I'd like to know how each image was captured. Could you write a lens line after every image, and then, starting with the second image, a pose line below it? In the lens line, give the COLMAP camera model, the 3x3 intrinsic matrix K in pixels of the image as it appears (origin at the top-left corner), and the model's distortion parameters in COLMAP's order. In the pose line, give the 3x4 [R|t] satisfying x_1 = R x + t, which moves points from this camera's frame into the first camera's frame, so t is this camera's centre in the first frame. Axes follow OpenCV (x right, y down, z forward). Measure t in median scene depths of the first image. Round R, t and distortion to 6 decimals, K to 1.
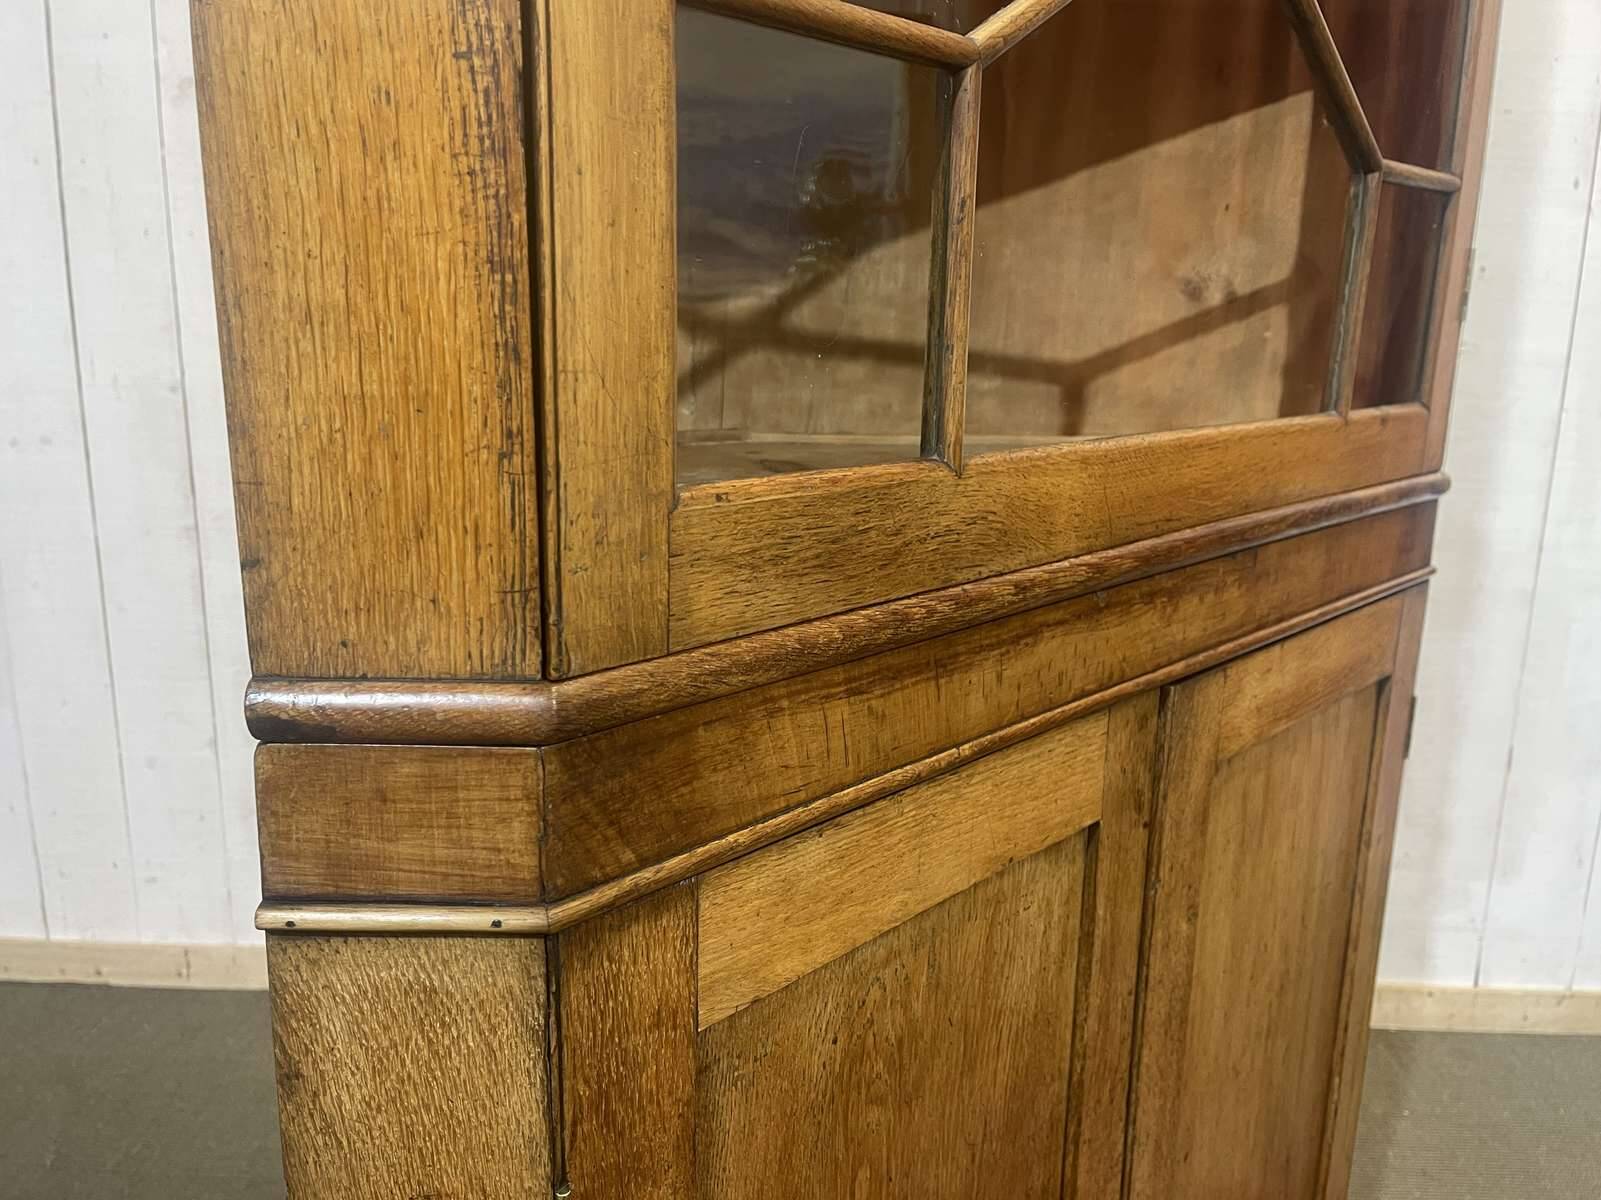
lens RADIAL K [[1244.1, 0, 799.3], [0, 1244.1, 602.4], [0, 0, 1]] dist [0.047739, -0.053212]
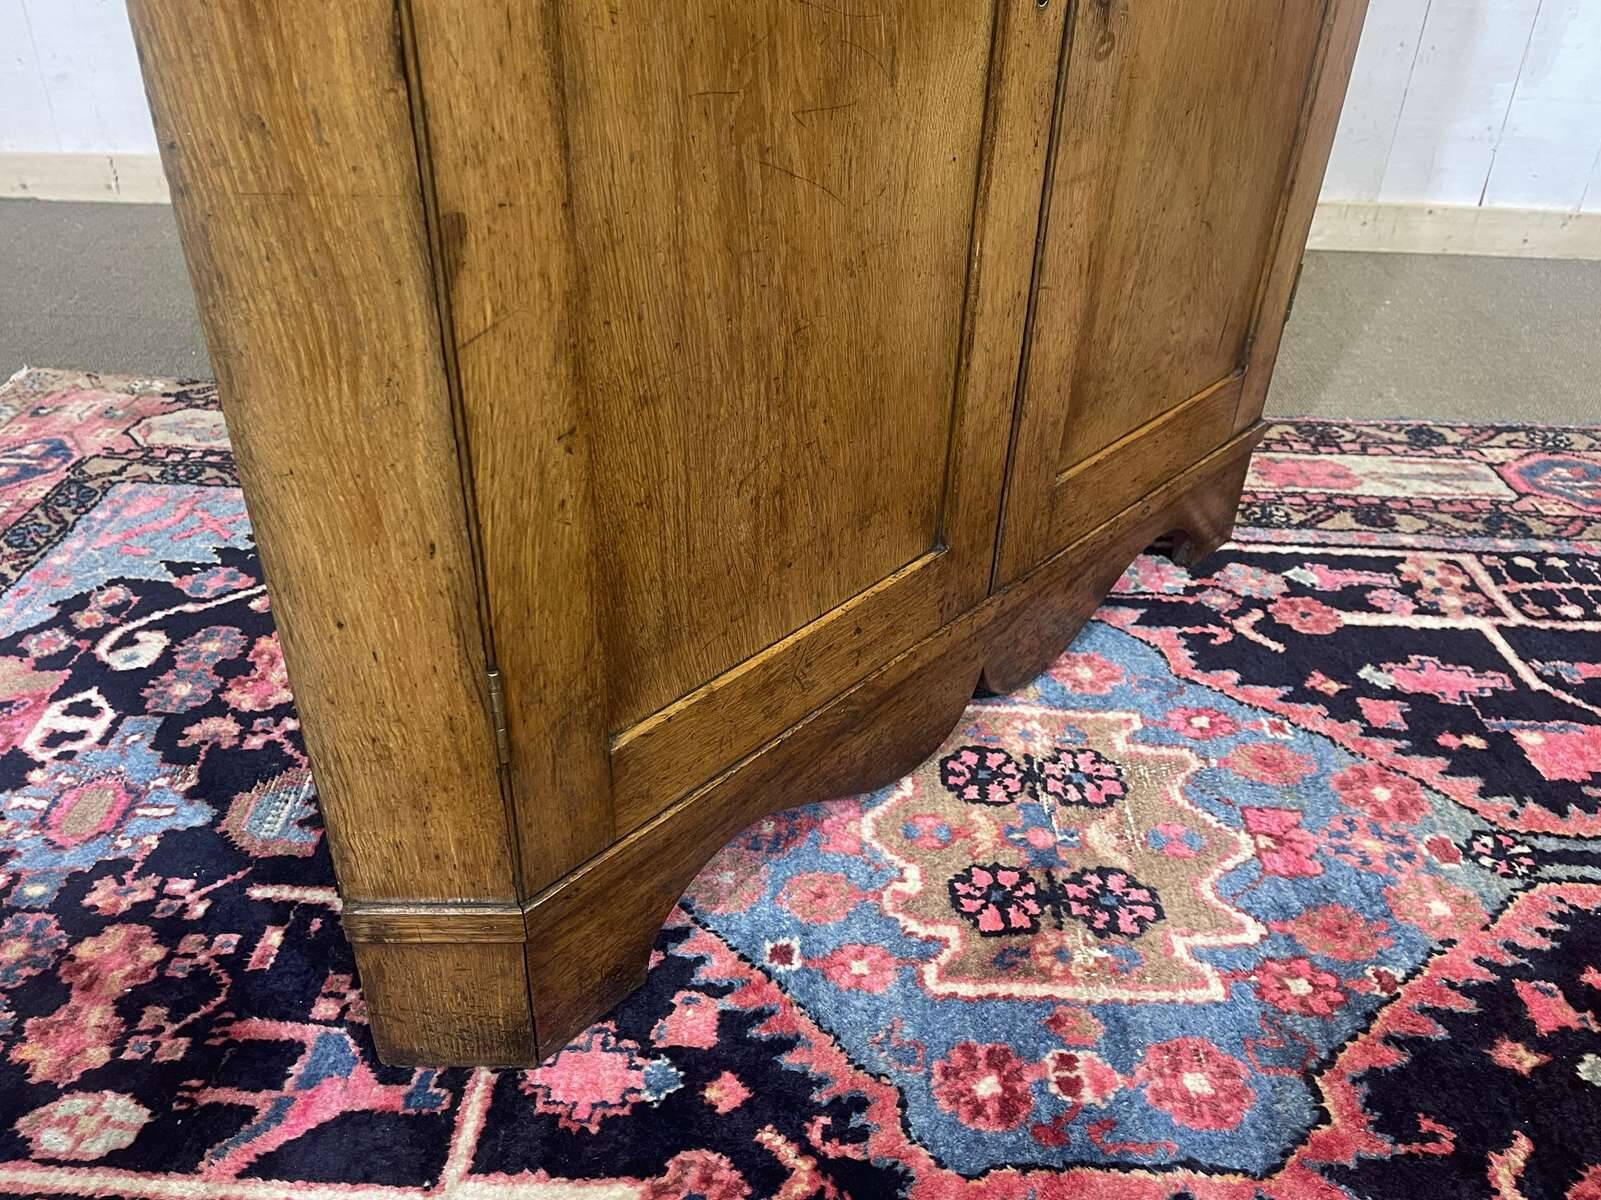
lens RADIAL K [[1244.1, 0, 799.3], [0, 1244.1, 602.4], [0, 0, 1]] dist [0.047739, -0.053212]
pose [[0.999957, 0.007063, 0.005986, 0.055013], [-0.008752, 0.932030, 0.362276, 0.650966], [-0.003021, -0.362313, 0.932052, 0.022952]]
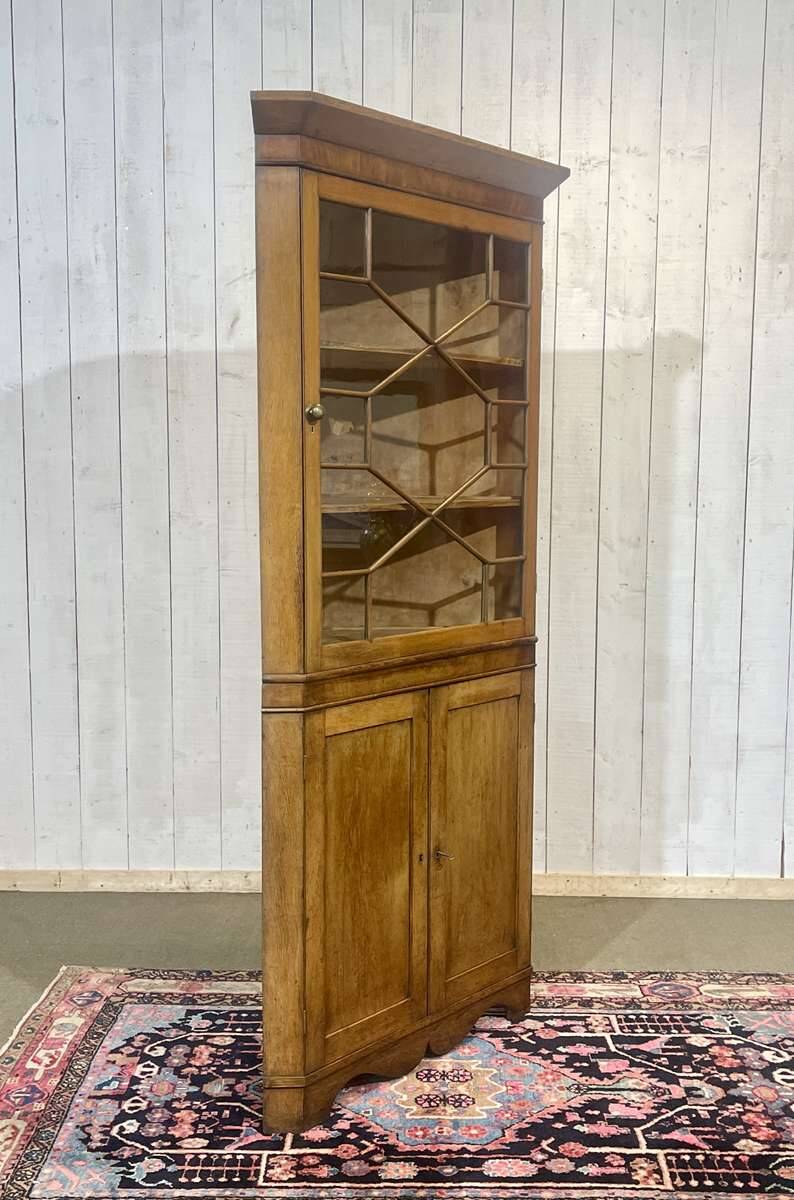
lens RADIAL K [[1247.1, 0, 404.4], [0, 1247.1, 599.3], [0, 0, 1]] dist [0.035711, -0.033061]
pose [[0.999745, -0.015864, 0.016074, 0.122328], [0.017648, 0.992883, -0.117776, 0.232869], [-0.014091, 0.118030, 0.992910, -2.898251]]
